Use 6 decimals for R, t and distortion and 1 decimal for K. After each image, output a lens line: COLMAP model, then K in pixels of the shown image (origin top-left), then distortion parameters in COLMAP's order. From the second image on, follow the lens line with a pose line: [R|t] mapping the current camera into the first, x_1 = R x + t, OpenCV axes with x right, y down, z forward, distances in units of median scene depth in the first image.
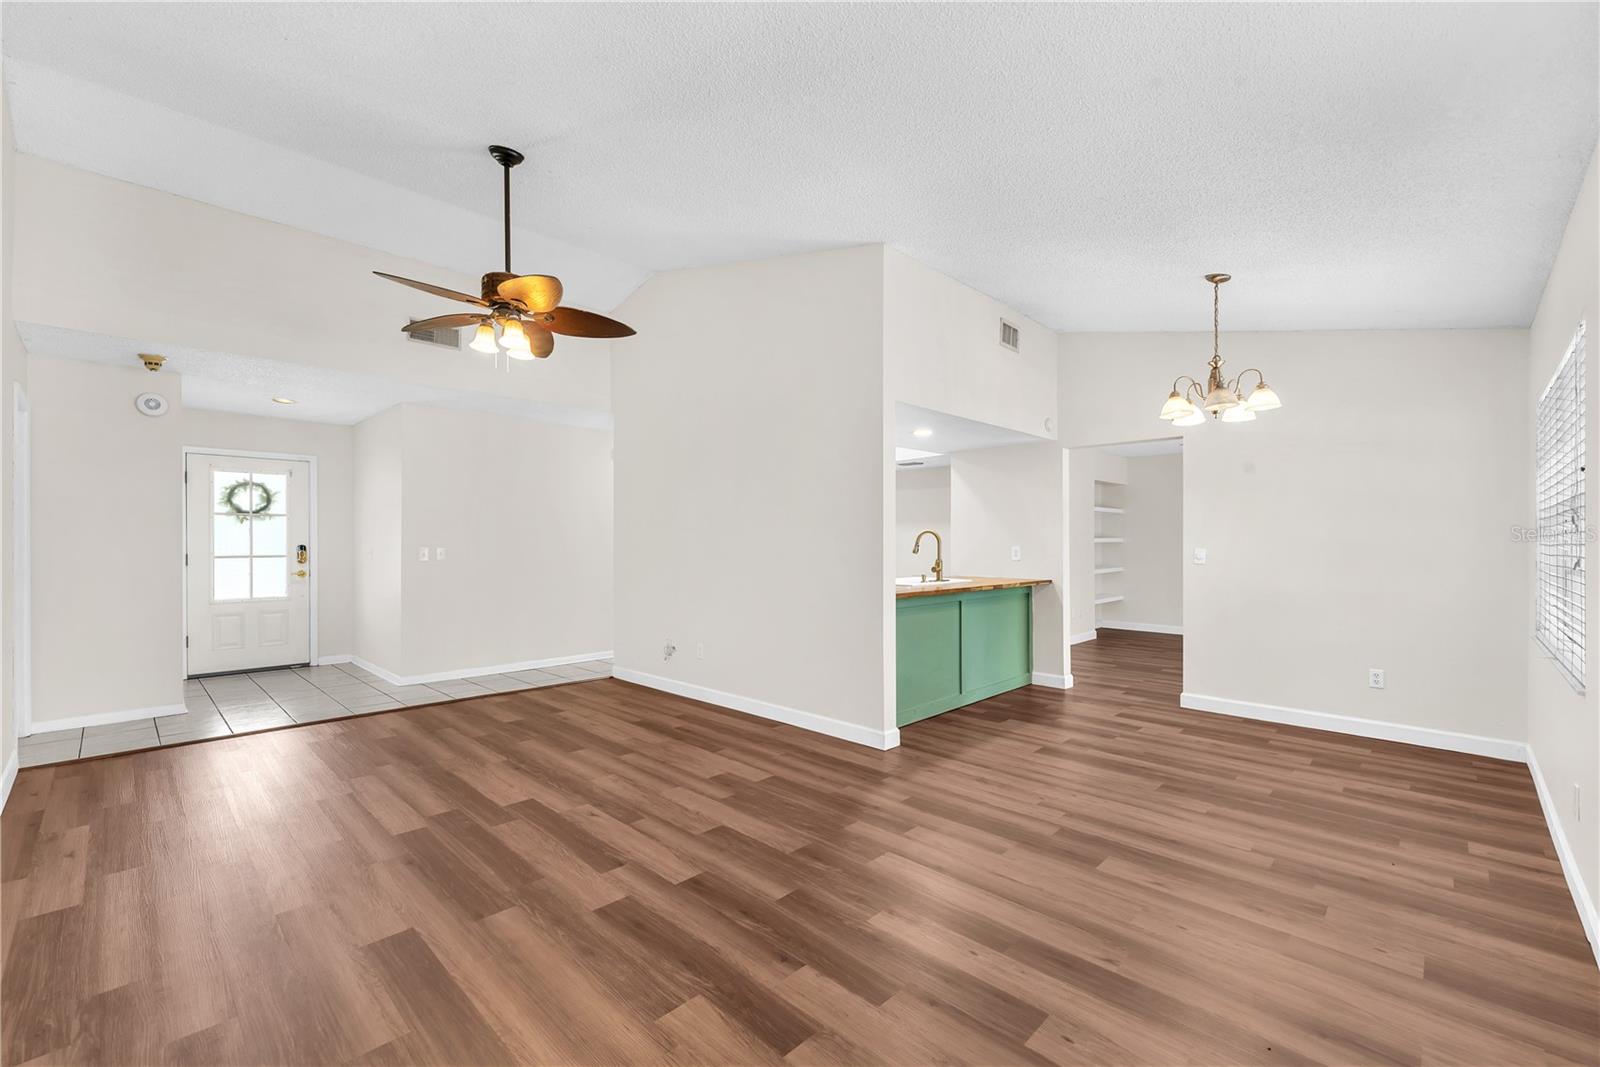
lens RADIAL K [[669.4, 0, 800.5], [0, 669.4, 541.5], [0, 0, 1]] dist [0.002547, 0.001661]
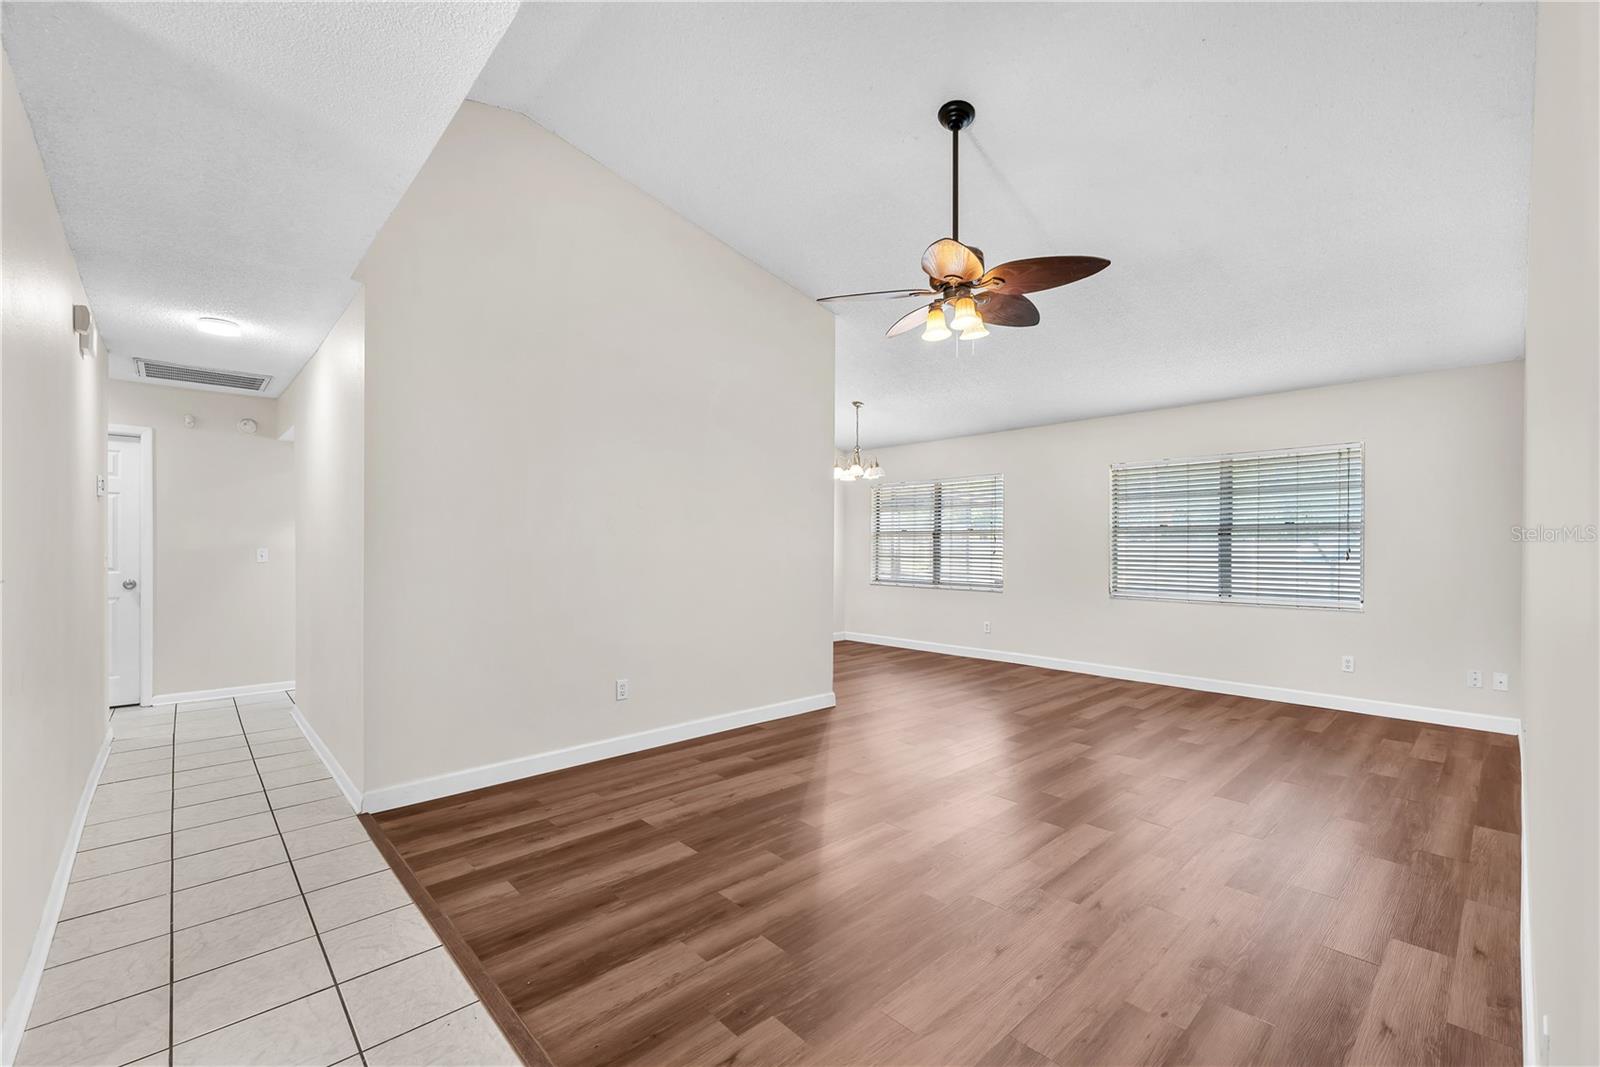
lens RADIAL K [[669.4, 0, 797.7], [0, 669.4, 546.8], [0, 0, 1]] dist [0.002547, 0.001661]
pose [[0.044627, -0.000599, 0.999004, -1.322967], [-0.003852, 0.999992, 0.000772, 0.007799], [-0.998996, -0.003882, 0.044624, 1.160194]]
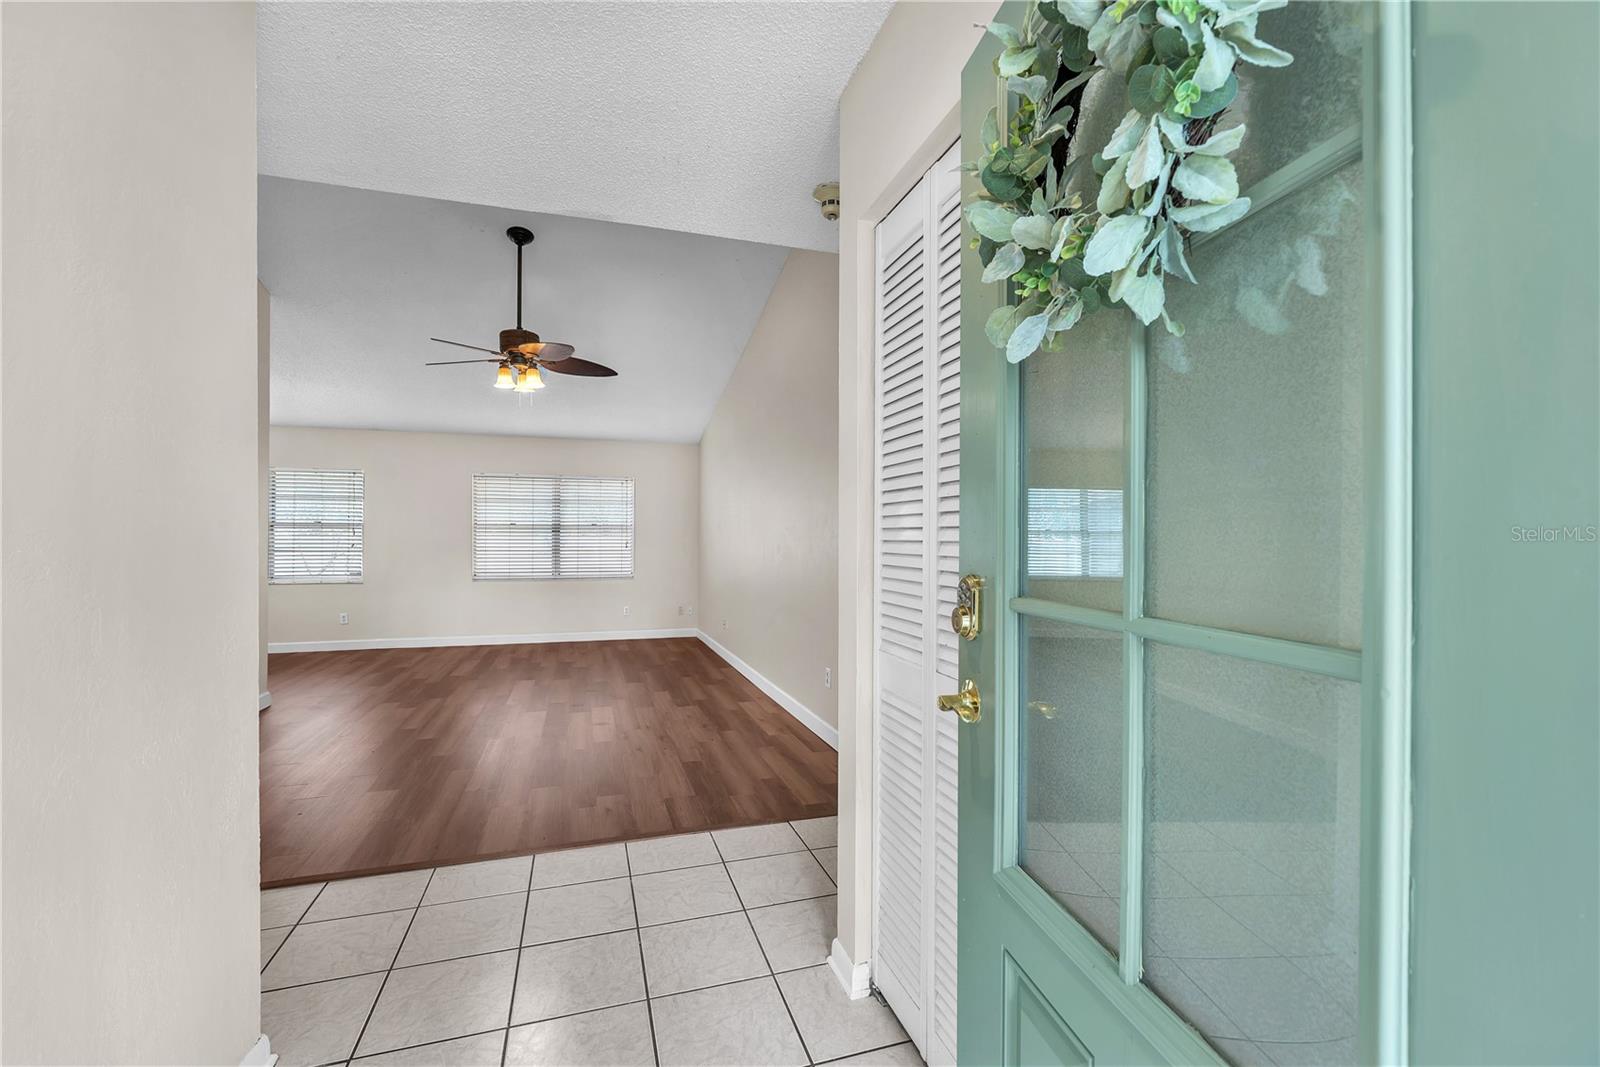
lens RADIAL K [[669.4, 0, 798.2], [0, 669.4, 538.9], [0, 0, 1]] dist [0.002547, 0.001661]
pose [[-0.881287, 0.001074, 0.472580, -1.486465], [-0.003457, 0.999956, -0.008719, 0.018809], [-0.472568, -0.009317, -0.881245, 1.857711]]
